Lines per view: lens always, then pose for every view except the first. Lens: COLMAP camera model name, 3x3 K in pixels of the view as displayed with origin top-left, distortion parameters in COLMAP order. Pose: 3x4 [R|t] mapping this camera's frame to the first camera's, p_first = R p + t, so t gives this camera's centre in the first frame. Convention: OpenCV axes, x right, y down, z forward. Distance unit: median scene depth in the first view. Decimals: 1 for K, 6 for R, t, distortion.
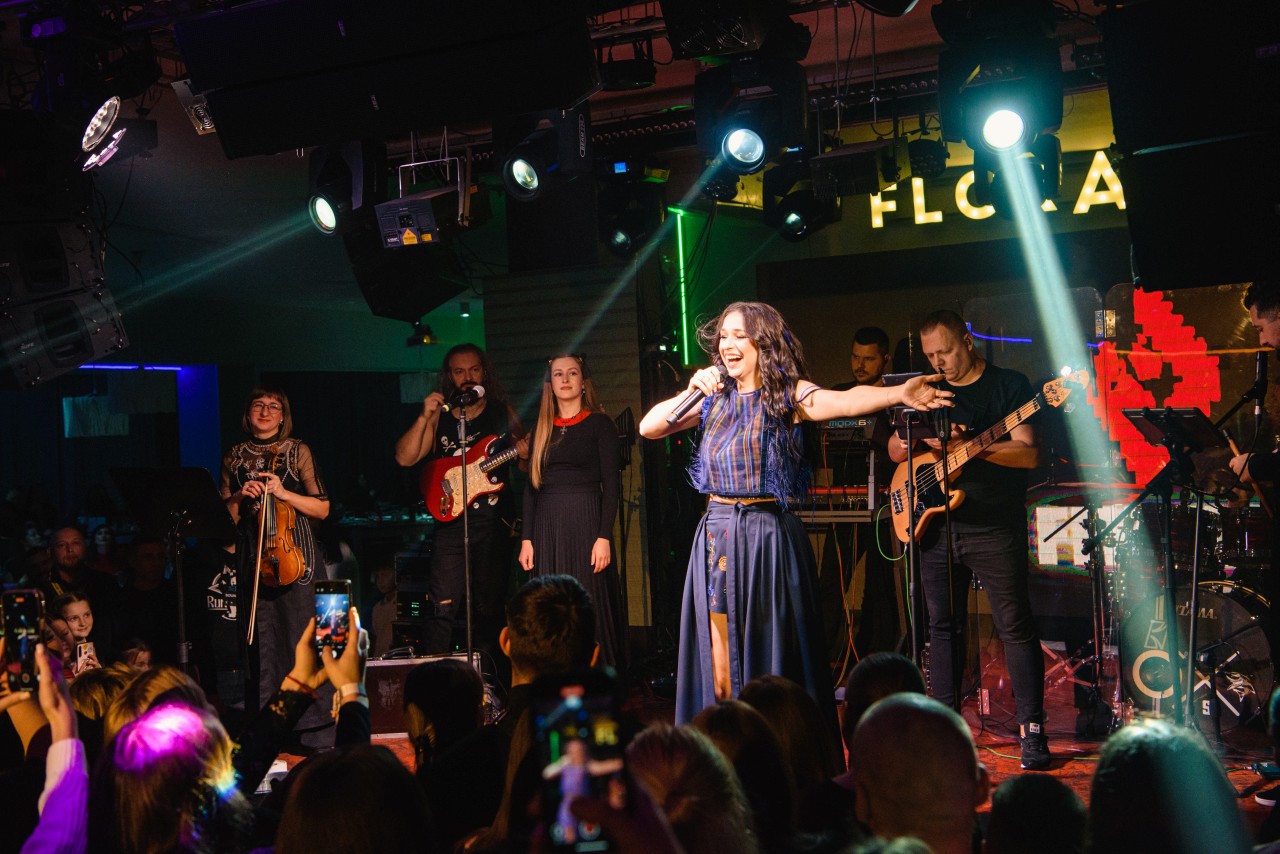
lens RADIAL K [[1629.1, 0, 639.3], [0, 1629.1, 421.0], [0, 0, 1]] dist [0.121126, 0.000000]
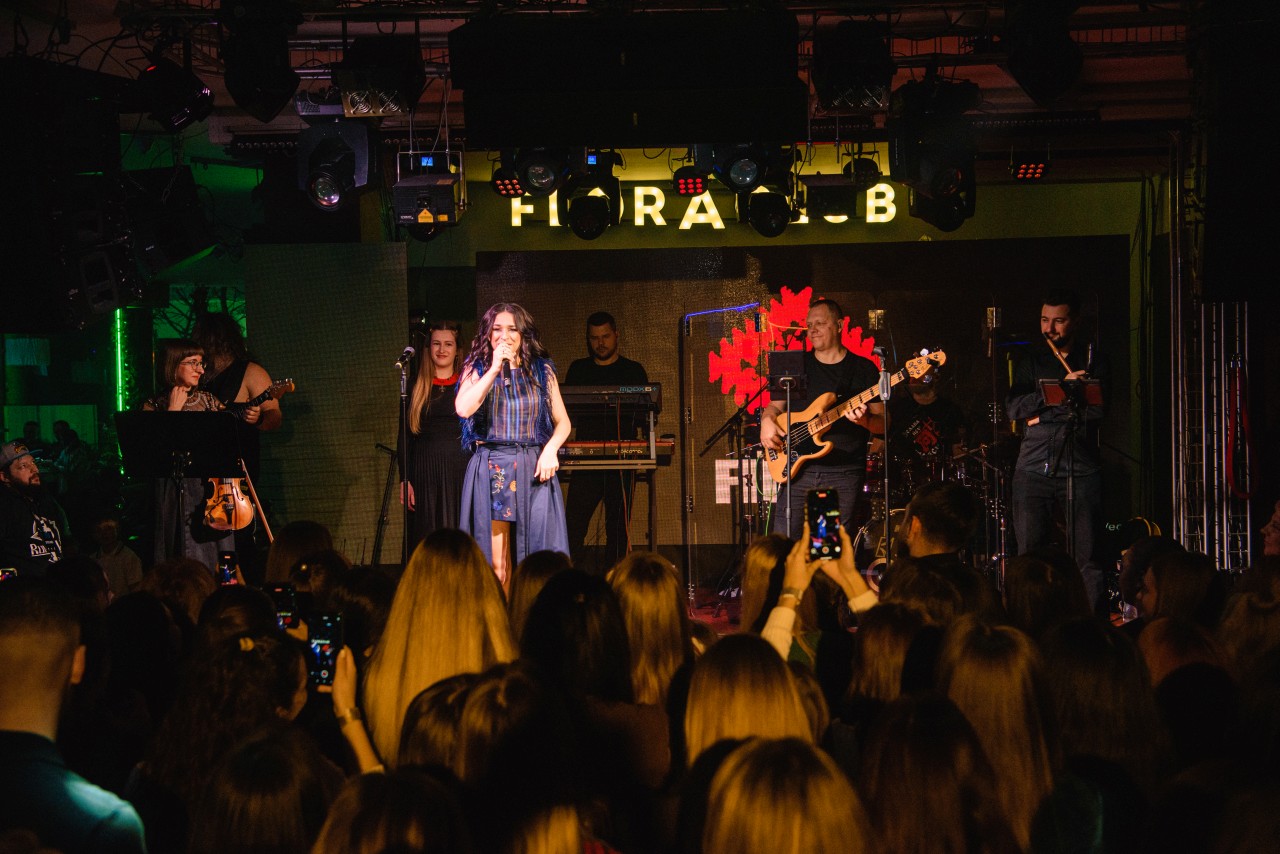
lens RADIAL K [[1546.4, 0, 636.4], [0, 1546.4, 432.7], [0, 0, 1]] dist [0.038645, 0.000000]
pose [[0.877783, 0.013178, 0.478877, -0.376883], [-0.022533, 0.999651, 0.013795, 0.015036], [-0.478529, -0.022900, 0.877773, -0.020783]]
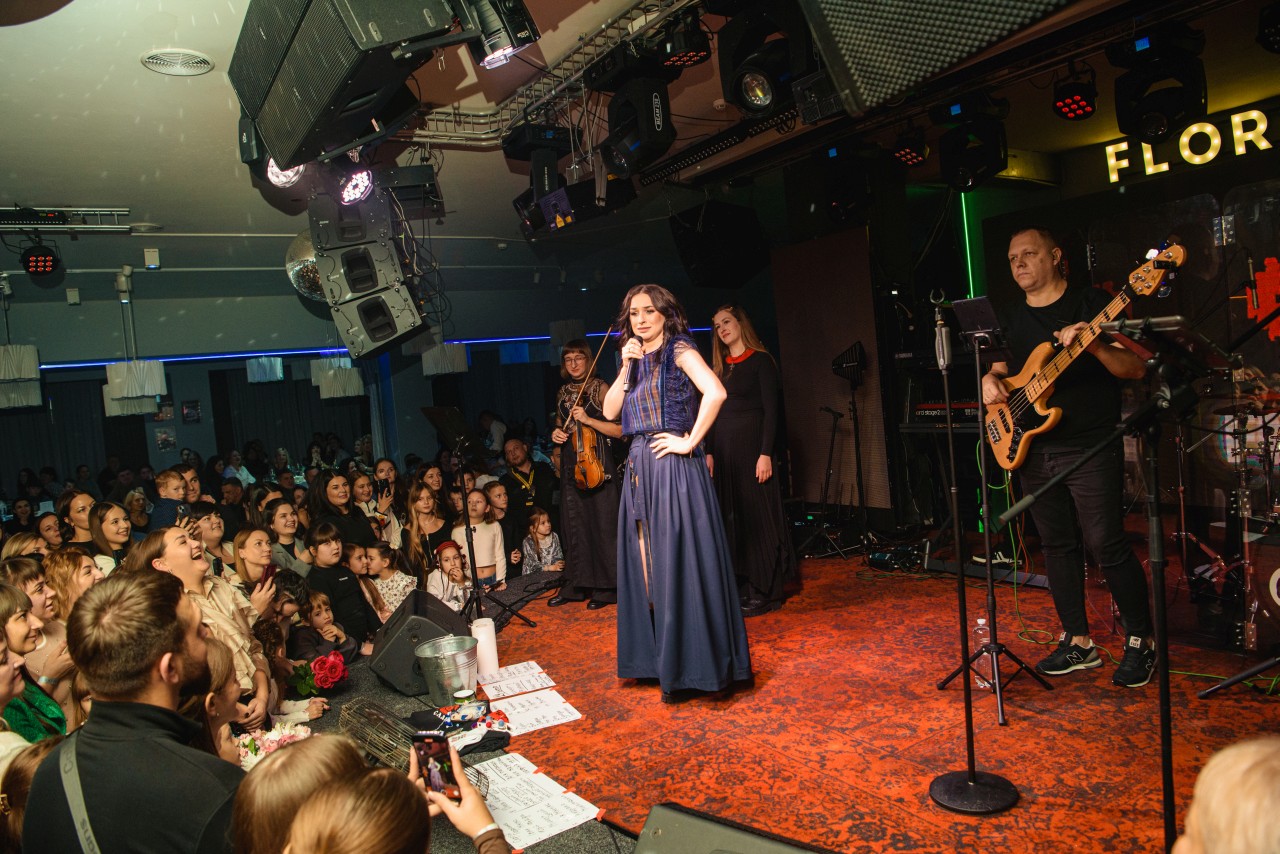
lens RADIAL K [[886.1, 0, 641.2], [0, 886.1, 434.1], [0, 0, 1]] dist [-0.072511, 0.016696]
pose [[0.891315, -0.018007, -0.453027, 0.147121], [0.059987, 0.995110, 0.078468, -0.000370], [0.449399, -0.097115, 0.888037, 0.288103]]
